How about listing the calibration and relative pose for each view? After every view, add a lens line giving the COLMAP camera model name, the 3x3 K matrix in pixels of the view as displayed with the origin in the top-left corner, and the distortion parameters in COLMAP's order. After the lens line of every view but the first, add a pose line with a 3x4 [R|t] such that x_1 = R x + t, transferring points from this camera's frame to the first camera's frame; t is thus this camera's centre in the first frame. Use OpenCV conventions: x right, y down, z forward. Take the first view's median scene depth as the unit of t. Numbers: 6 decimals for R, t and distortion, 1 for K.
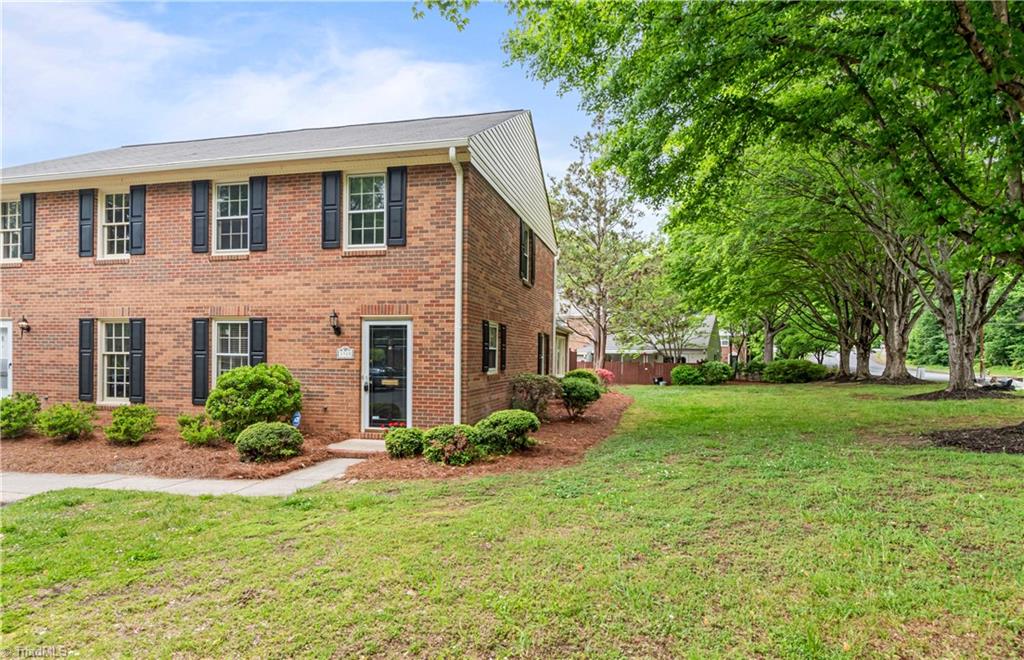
lens RADIAL K [[585.1, 0, 493.8], [0, 585.1, 363.6], [0, 0, 1]] dist [0.007709, 0.000182]
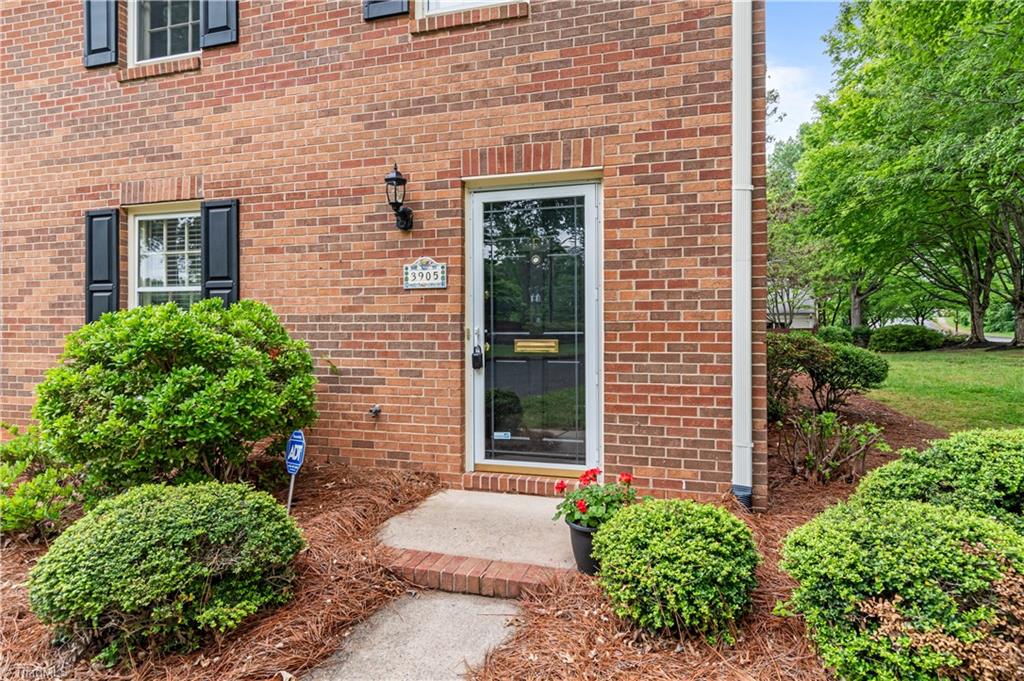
lens RADIAL K [[544.2, 0, 516.7], [0, 544.2, 334.2], [0, 0, 1]] dist [-0.002950, -0.000500]
pose [[0.999450, -0.011686, -0.031031, -0.179610], [0.011454, 0.999905, -0.007632, 0.026716], [0.031117, 0.007272, 0.999489, 0.631025]]
